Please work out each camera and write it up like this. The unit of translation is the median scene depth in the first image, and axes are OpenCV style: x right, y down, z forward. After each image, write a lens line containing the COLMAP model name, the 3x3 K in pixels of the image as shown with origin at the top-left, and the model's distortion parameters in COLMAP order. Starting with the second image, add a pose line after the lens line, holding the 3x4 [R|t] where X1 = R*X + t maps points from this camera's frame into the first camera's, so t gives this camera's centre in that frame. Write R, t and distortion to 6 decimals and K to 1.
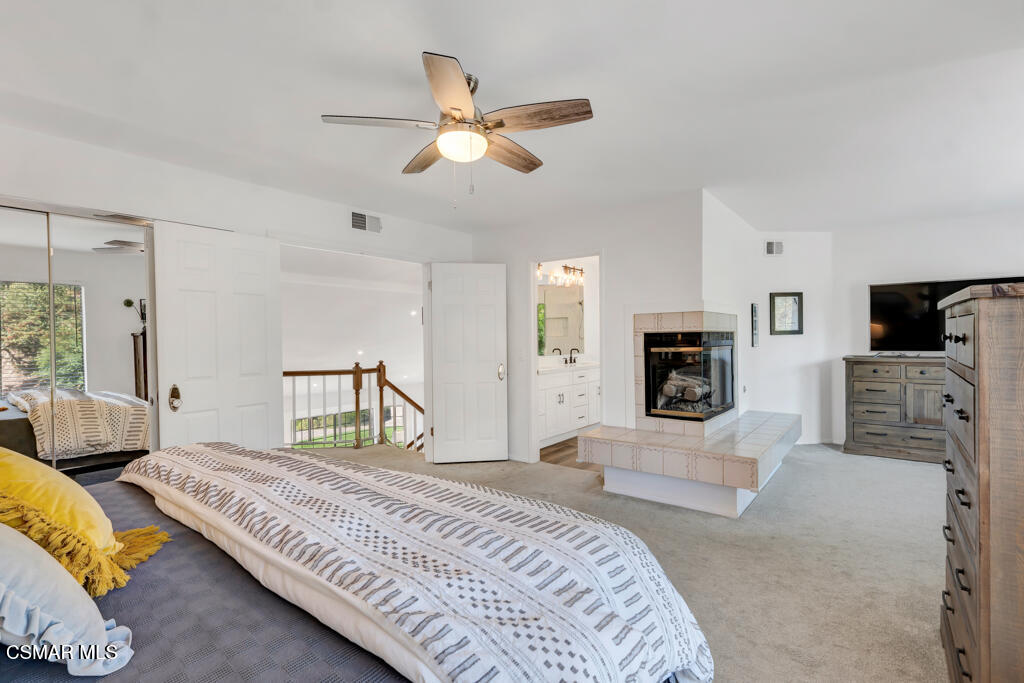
lens RADIAL K [[465.8, 0, 512.0], [0, 465.8, 341.5], [0, 0, 1]] dist [0.006912, 0.000713]
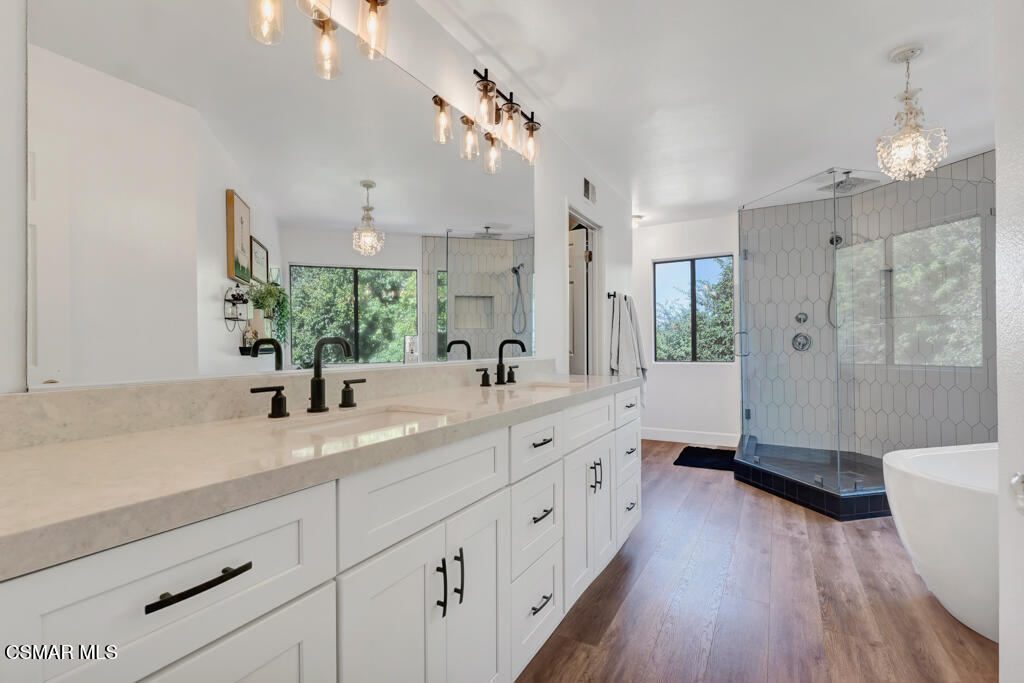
lens RADIAL K [[465.8, 0, 512.0], [0, 465.8, 341.5], [0, 0, 1]] dist [0.006912, 0.000713]
pose [[0.987529, 0.007970, 0.157234, 0.083118], [-0.005000, 0.999802, -0.019274, 0.023055], [-0.157356, 0.018247, 0.987373, 0.675030]]
